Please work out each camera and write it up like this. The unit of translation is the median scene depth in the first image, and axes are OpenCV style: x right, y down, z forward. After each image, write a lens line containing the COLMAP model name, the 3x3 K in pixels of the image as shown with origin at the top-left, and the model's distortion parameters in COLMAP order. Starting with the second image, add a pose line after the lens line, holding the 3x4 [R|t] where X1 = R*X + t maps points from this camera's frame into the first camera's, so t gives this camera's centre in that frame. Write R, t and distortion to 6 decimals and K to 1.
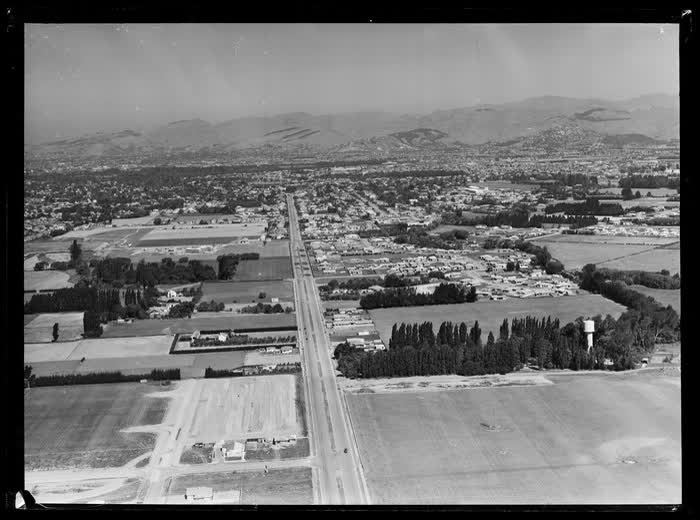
lens RADIAL K [[1042.5, 0, 350.0], [0, 1042.5, 260.0], [0, 0, 1]] dist [-0.000816, 0.035339]
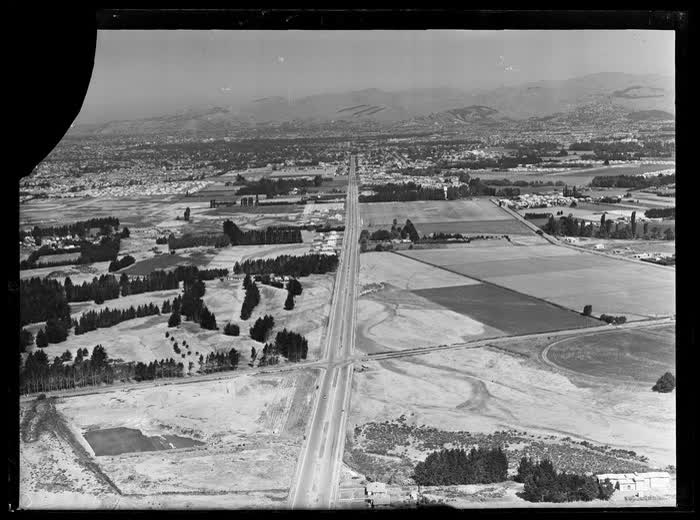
lens RADIAL K [[1042.5, 0, 350.0], [0, 1042.5, 260.0], [0, 0, 1]] dist [-0.000816, 0.035339]
pose [[0.997490, 0.006217, -0.070540, 0.030124], [-0.004464, 0.999678, 0.024973, 0.033814], [0.070672, -0.024595, 0.997196, -0.341616]]
